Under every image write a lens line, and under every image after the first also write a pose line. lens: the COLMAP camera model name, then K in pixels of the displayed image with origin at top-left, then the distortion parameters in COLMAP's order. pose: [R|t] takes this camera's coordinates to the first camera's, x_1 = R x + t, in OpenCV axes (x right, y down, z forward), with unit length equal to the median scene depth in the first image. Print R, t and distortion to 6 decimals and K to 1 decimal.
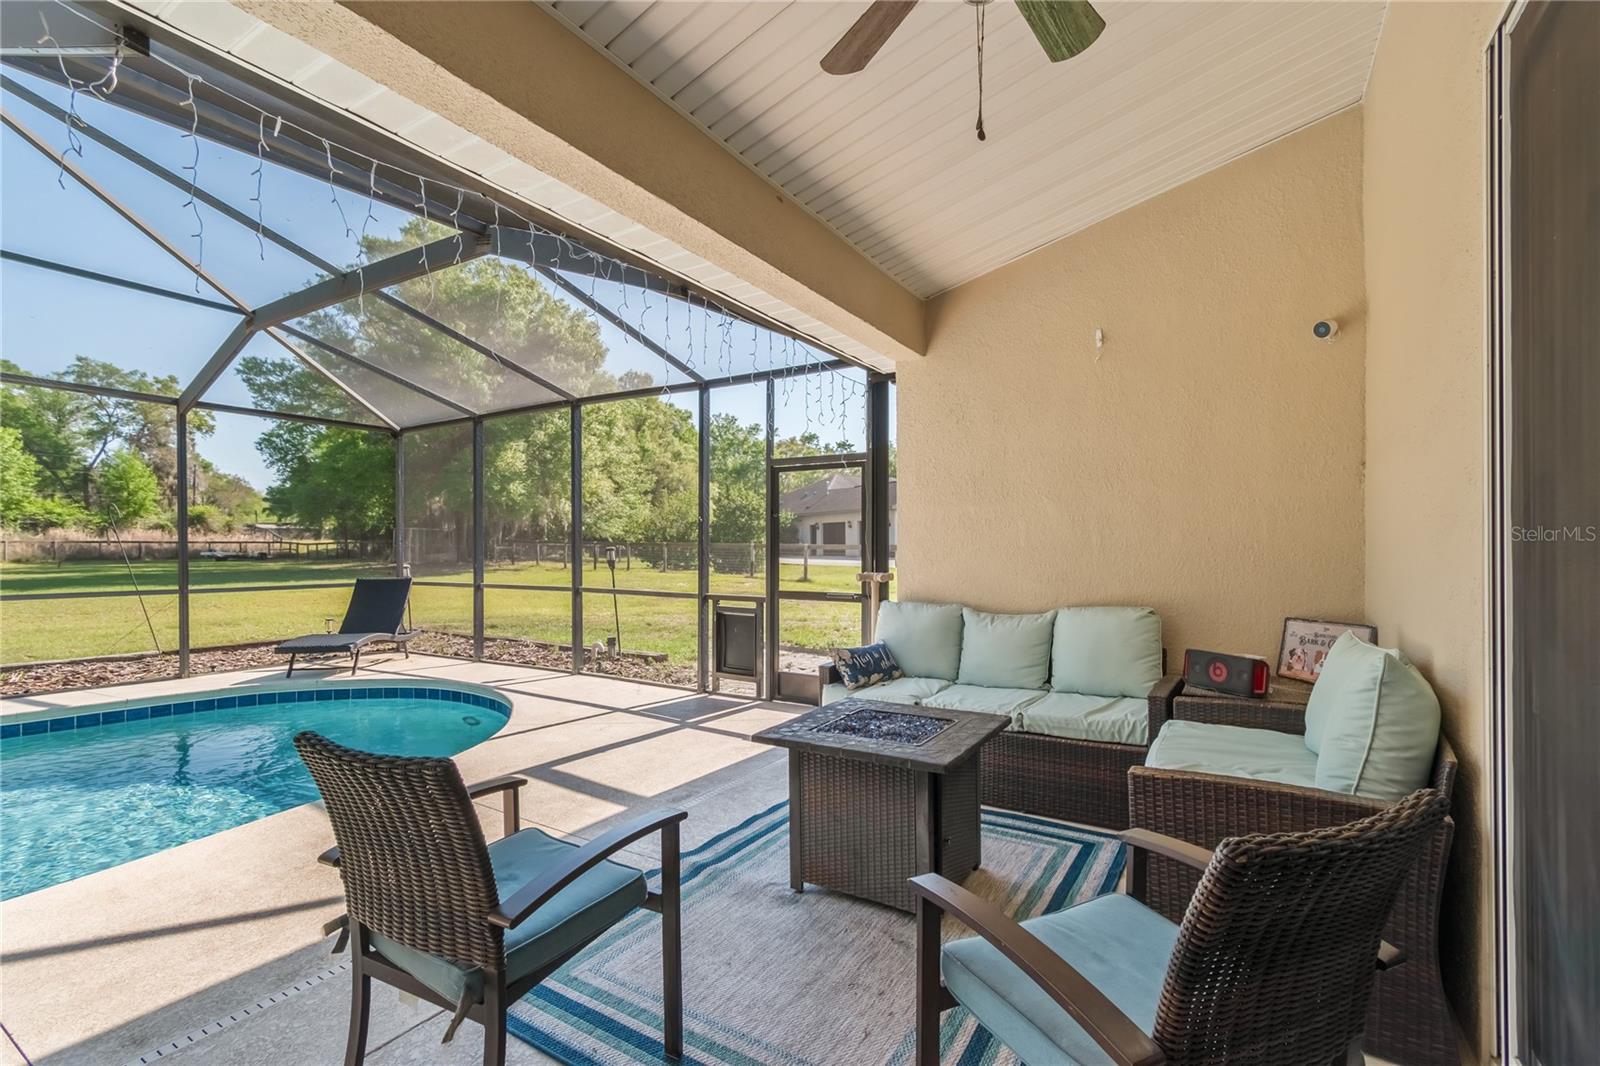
lens RADIAL K [[717.0, 0, 832.5], [0, 717.0, 543.9], [0, 0, 1]] dist [-0.002759, 0.001001]
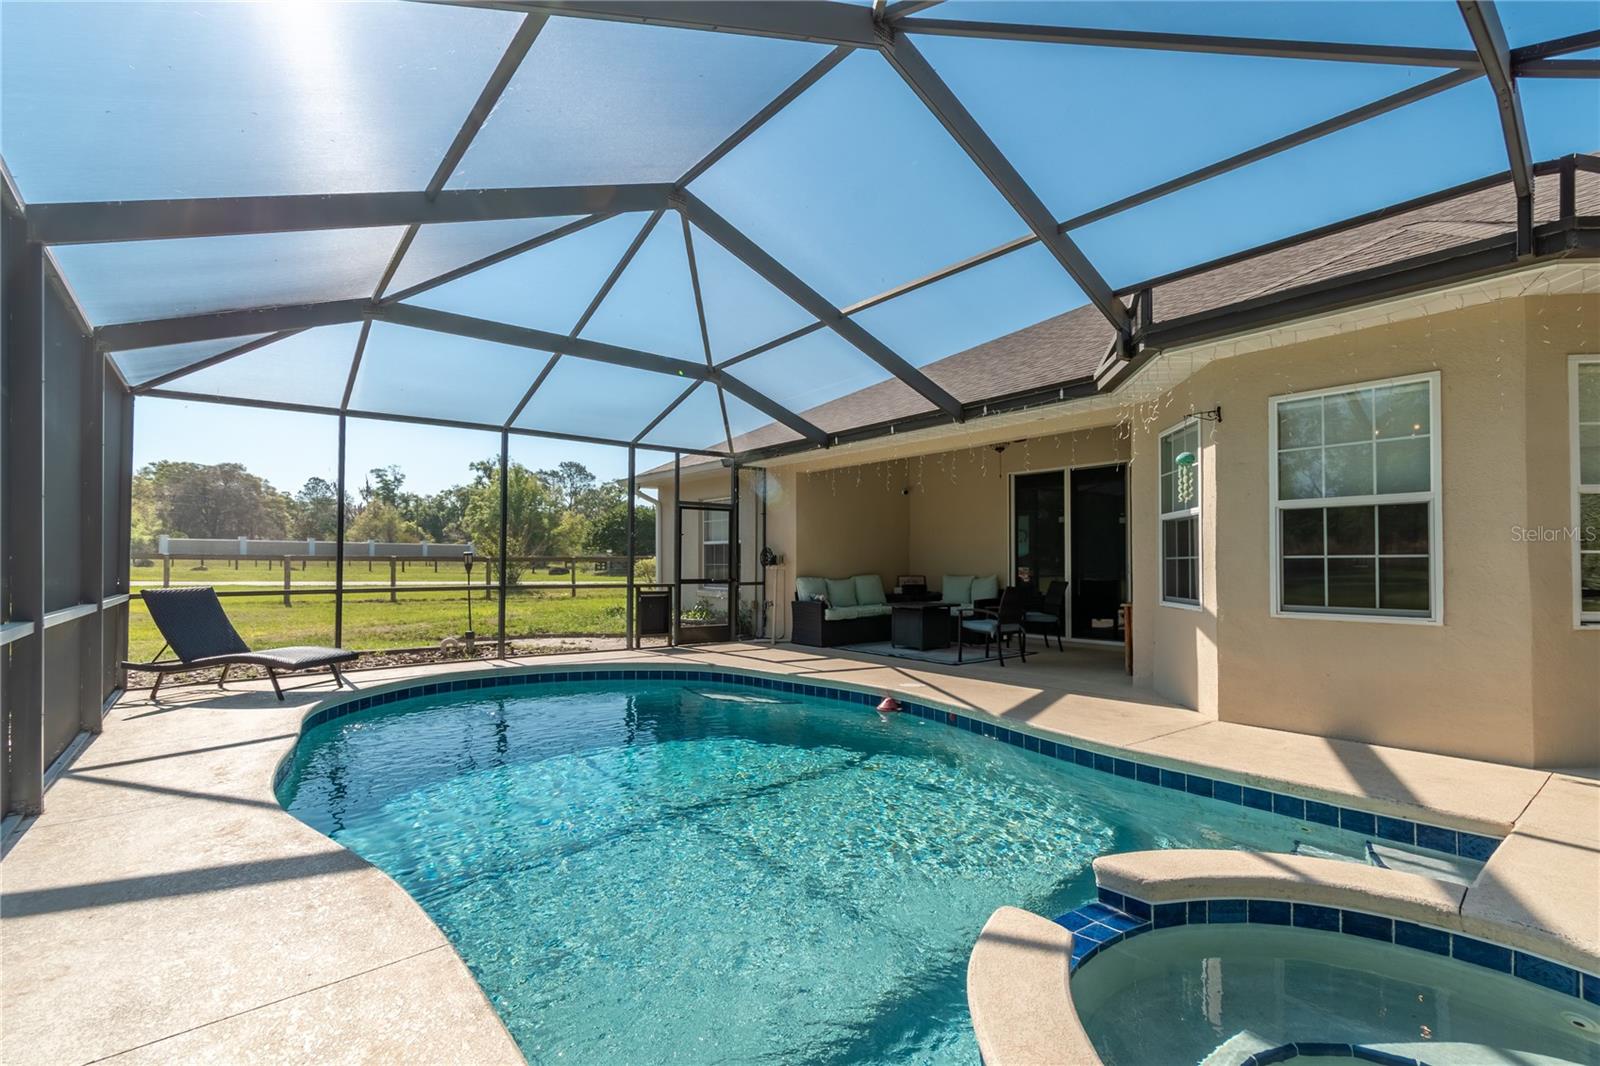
lens RADIAL K [[717.0, 0, 803.8], [0, 717.0, 542.4], [0, 0, 1]] dist [-0.002759, 0.001001]
pose [[0.351245, 0.031520, 0.935753, -2.241899], [-0.002400, 0.999460, -0.032765, 0.048076], [-0.936280, 0.009263, 0.351131, 0.205033]]
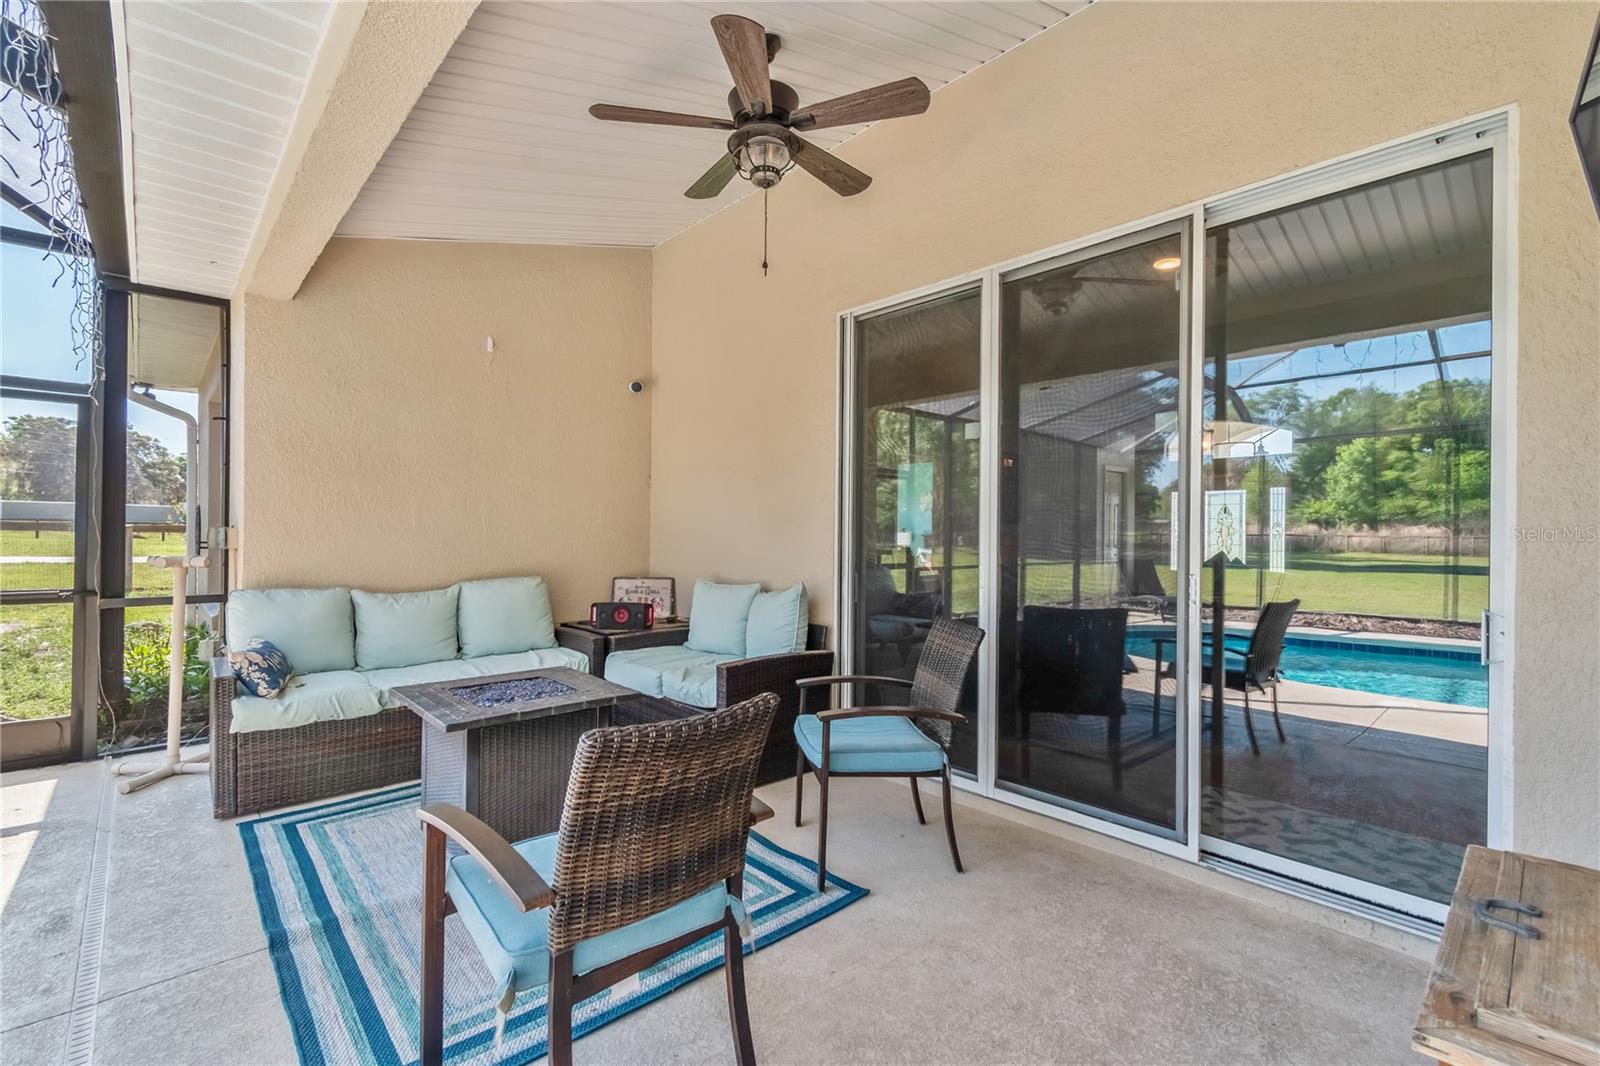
lens RADIAL K [[717.0, 0, 793.6], [0, 717.0, 525.2], [0, 0, 1]] dist [-0.002759, 0.001001]
pose [[0.285367, 0.019954, 0.958210, -0.554999], [-0.011435, 0.999783, -0.017414, 0.015329], [-0.958350, -0.005988, 0.285534, 0.198903]]
